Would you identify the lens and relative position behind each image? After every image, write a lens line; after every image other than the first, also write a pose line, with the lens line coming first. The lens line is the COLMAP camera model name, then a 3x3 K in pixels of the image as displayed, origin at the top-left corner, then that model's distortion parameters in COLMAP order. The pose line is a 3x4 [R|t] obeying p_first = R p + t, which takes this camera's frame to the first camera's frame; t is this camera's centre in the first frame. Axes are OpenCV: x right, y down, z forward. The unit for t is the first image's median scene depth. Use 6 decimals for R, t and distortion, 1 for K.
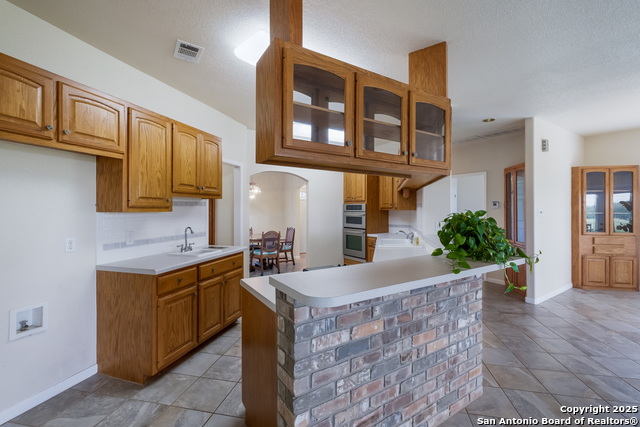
lens RADIAL K [[274.2, 0, 321.0], [0, 274.2, 209.8], [0, 0, 1]] dist [-0.004874, -0.000760]
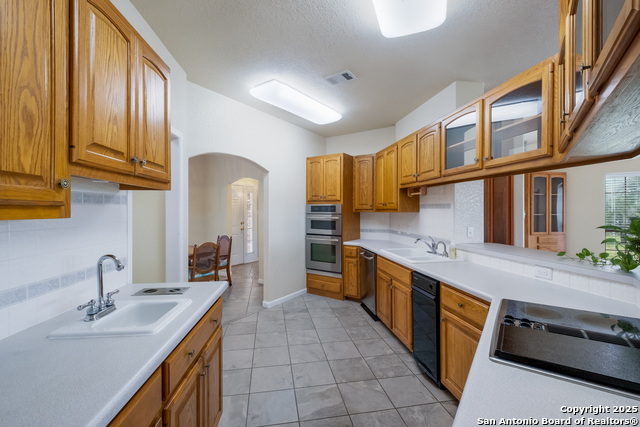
lens RADIAL K [[274.2, 0, 320.9], [0, 274.2, 211.9], [0, 0, 1]] dist [-0.004874, -0.000760]
pose [[0.927985, -0.001490, 0.372615, -0.209236], [0.000745, 0.999997, 0.002144, -0.001082], [-0.372617, -0.001712, 0.927984, 0.309430]]
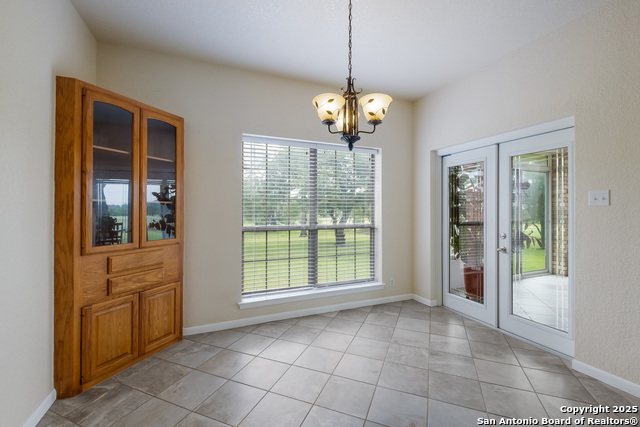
lens RADIAL K [[274.2, 0, 321.7], [0, 274.2, 209.0], [0, 0, 1]] dist [-0.004874, -0.000760]
pose [[0.177003, 0.004411, 0.984200, 0.631817], [-0.007540, 0.999967, -0.003126, 0.023531], [-0.984181, -0.006867, 0.177031, 0.590688]]
